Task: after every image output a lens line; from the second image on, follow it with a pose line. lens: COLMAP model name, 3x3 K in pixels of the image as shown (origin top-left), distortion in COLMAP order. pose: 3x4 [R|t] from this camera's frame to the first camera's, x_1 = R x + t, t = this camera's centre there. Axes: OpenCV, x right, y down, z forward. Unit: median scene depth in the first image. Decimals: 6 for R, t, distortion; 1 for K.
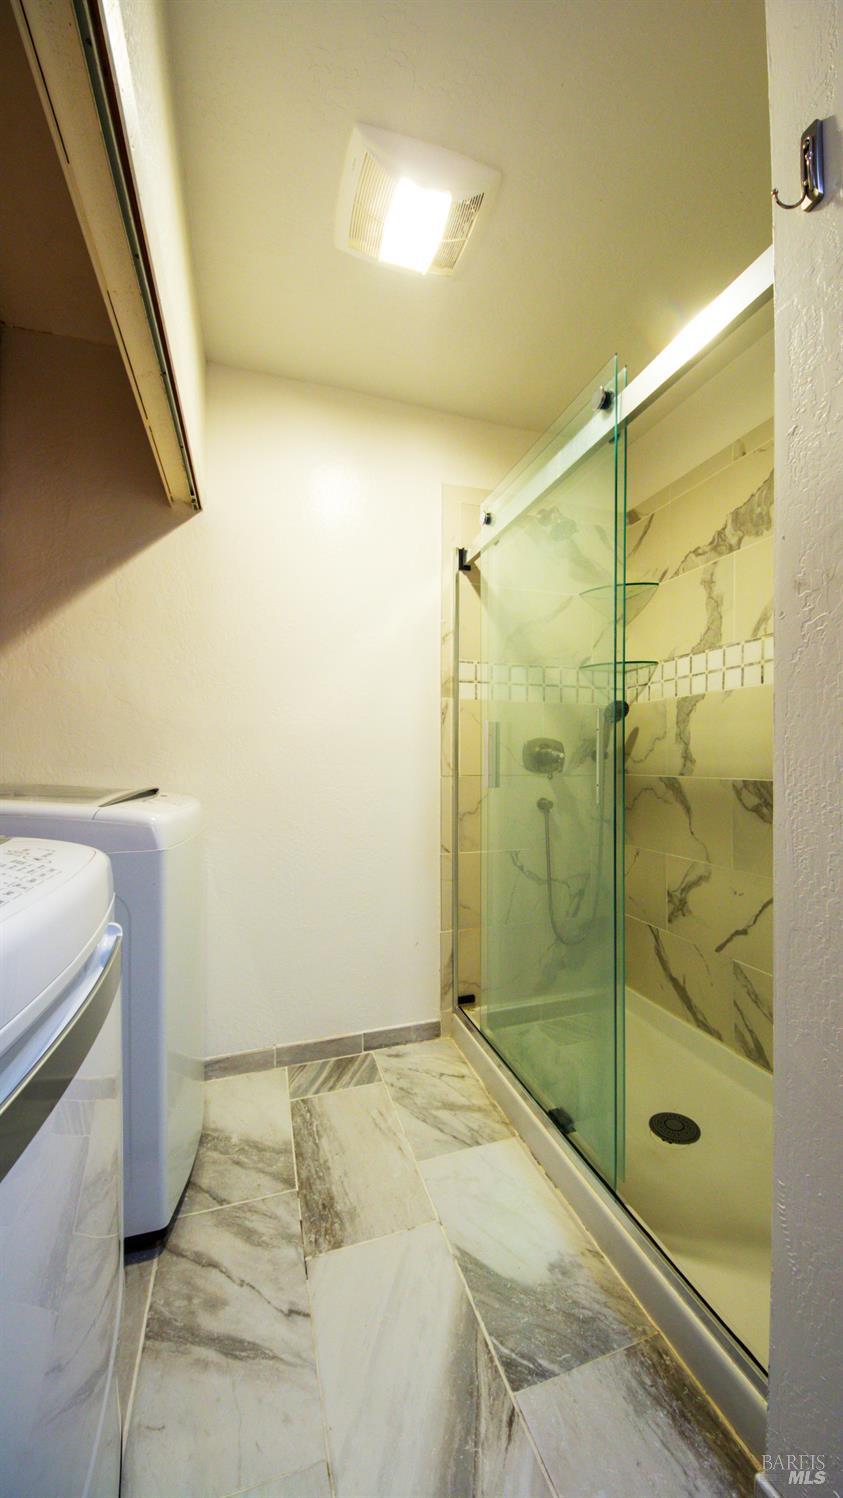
lens RADIAL K [[567.7, 0, 464.5], [0, 567.7, 752.8], [0, 0, 1]] dist [-0.003942, -0.001223]
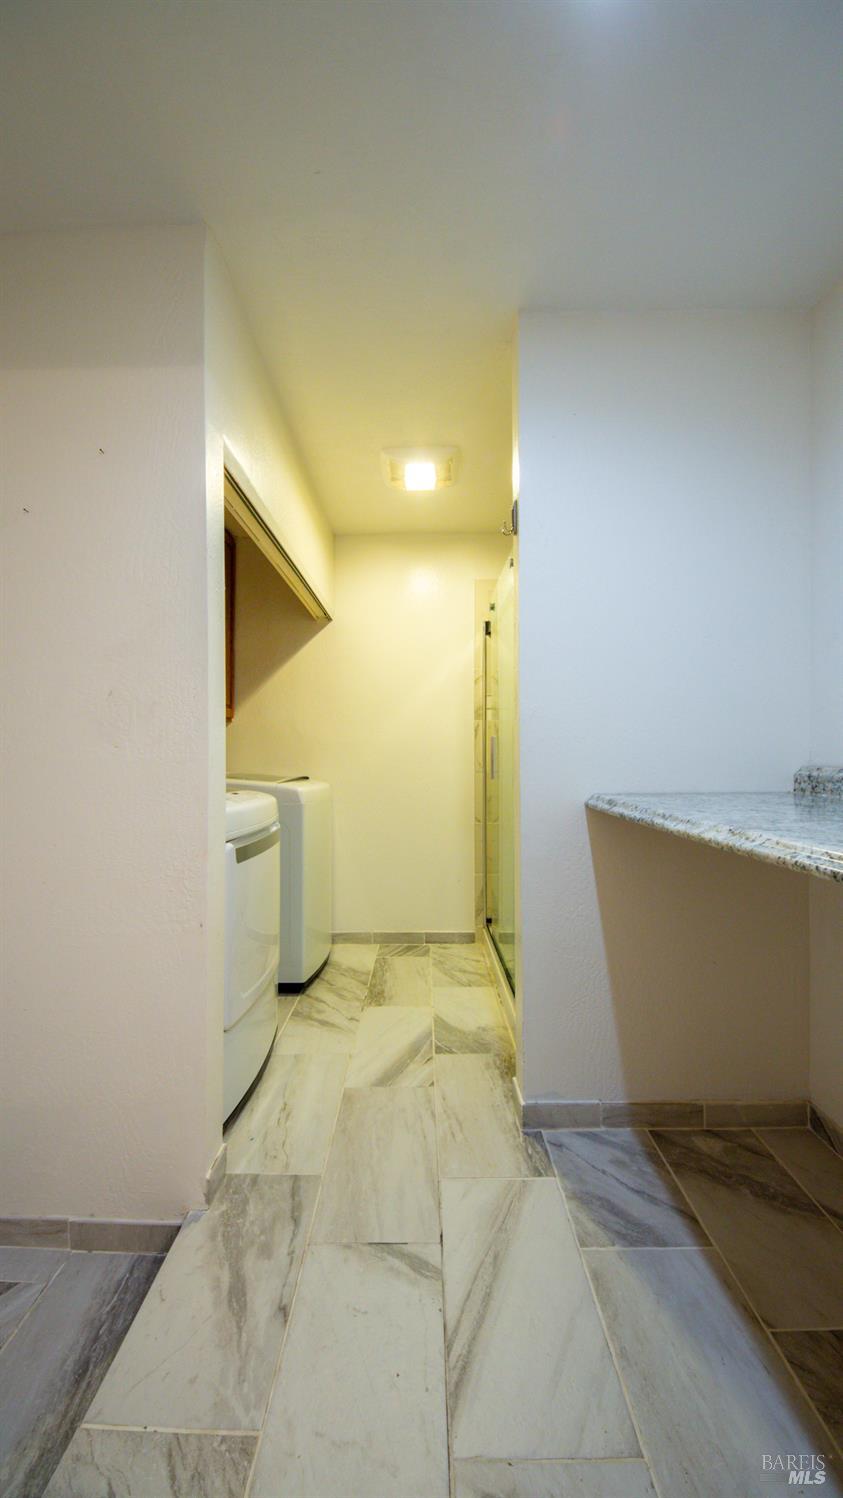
lens RADIAL K [[567.7, 0, 419.6], [0, 567.7, 755.6], [0, 0, 1]] dist [-0.003942, -0.001223]
pose [[0.928144, -0.012469, -0.372011, 0.487356], [0.007850, 0.999872, -0.013927, 0.022673], [0.372138, 0.010006, 0.928124, -0.590718]]
